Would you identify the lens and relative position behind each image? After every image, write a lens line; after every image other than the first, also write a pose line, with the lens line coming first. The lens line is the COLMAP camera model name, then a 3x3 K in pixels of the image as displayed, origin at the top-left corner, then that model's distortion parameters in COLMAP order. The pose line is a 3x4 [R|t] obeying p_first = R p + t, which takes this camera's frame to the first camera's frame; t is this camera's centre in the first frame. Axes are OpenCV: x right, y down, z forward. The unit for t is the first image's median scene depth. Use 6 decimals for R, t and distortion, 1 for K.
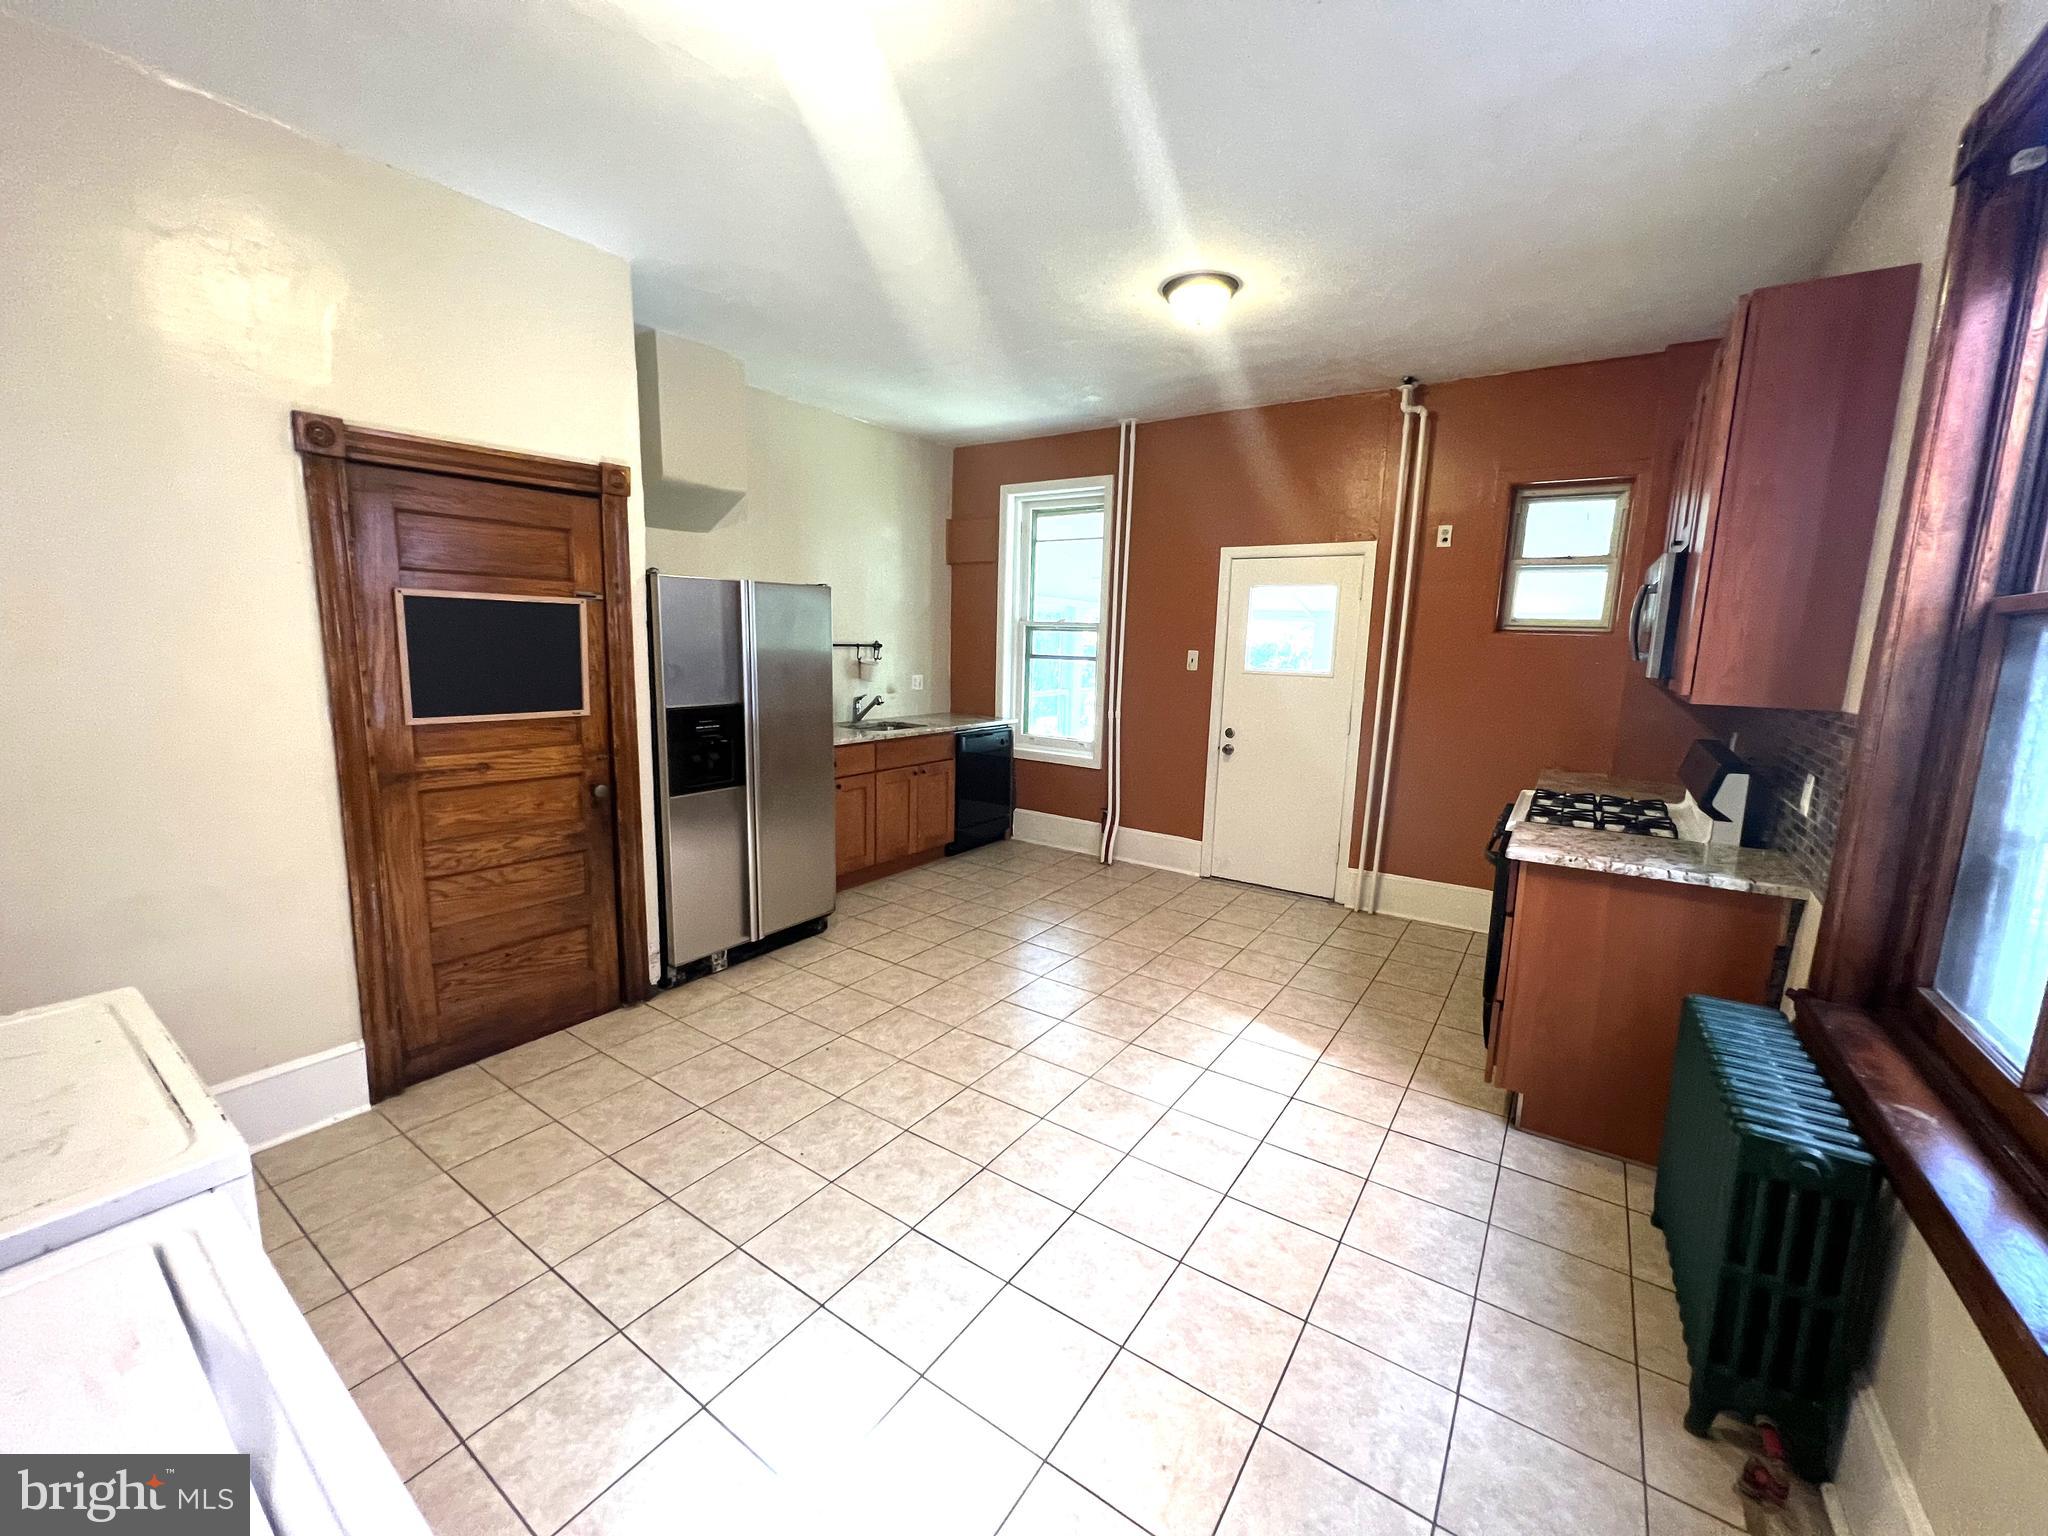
lens RADIAL K [[817.4, 0, 1018.5], [0, 817.4, 763.2], [0, 0, 1]] dist [-0.003256, 0.000807]
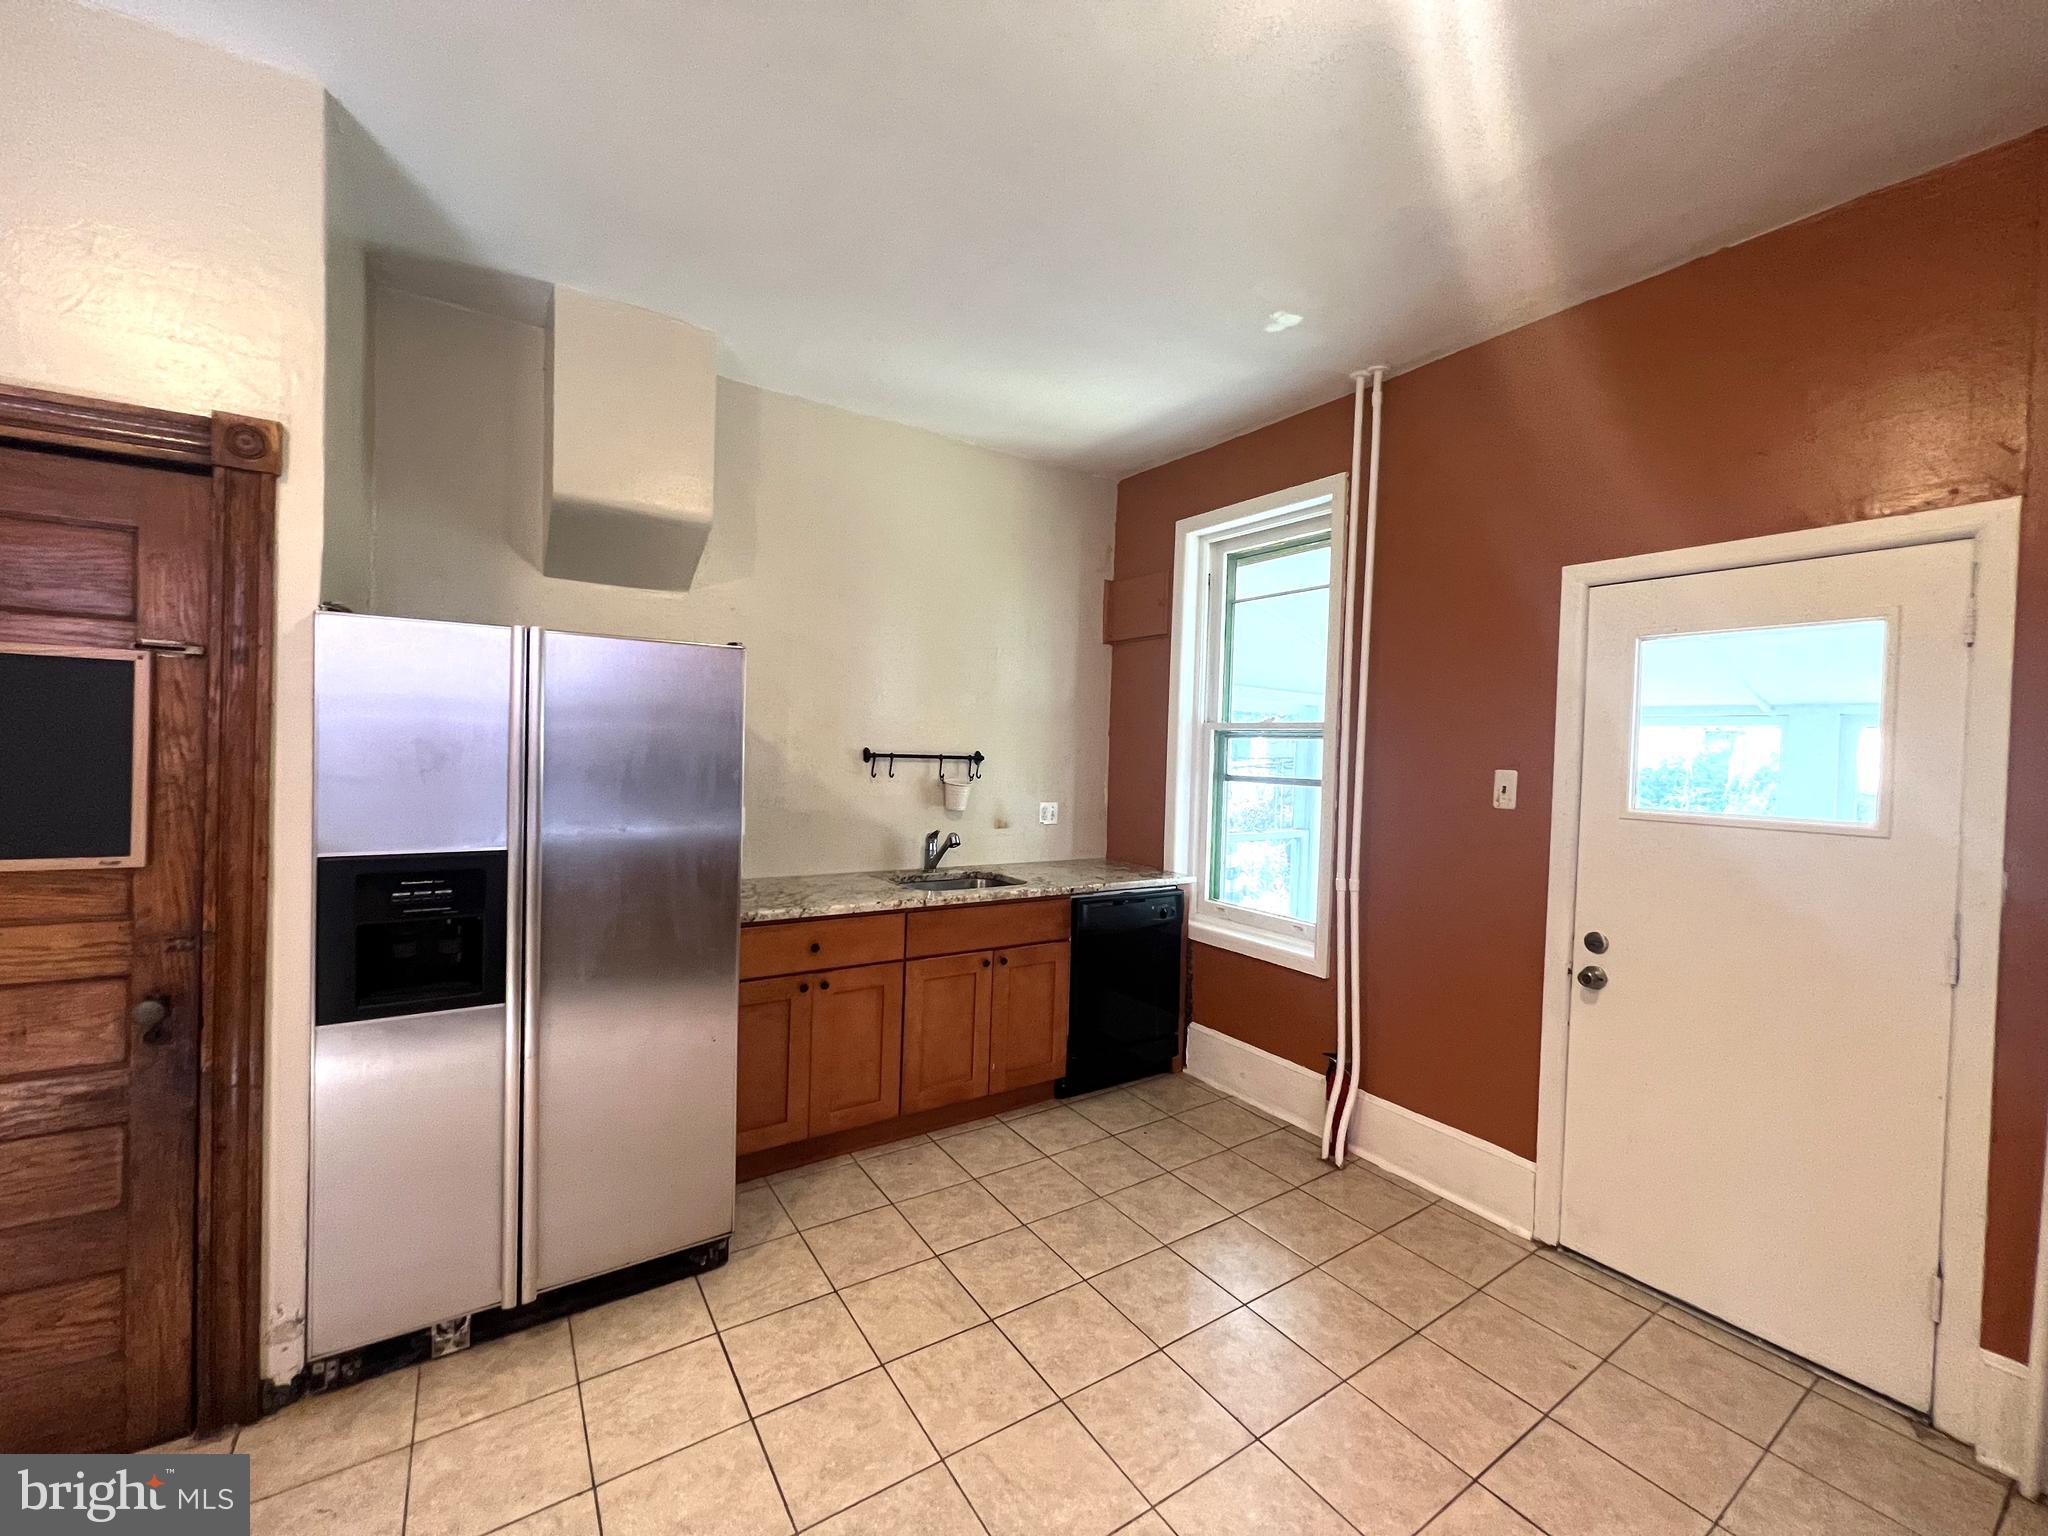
lens RADIAL K [[817.4, 0, 1019.6], [0, 817.4, 765.3], [0, 0, 1]] dist [-0.003256, 0.000807]
pose [[0.930324, 0.009309, -0.366621, 0.141550], [-0.063296, 0.988752, -0.135513, -0.062995], [0.361235, 0.149277, 0.920449, 0.503381]]
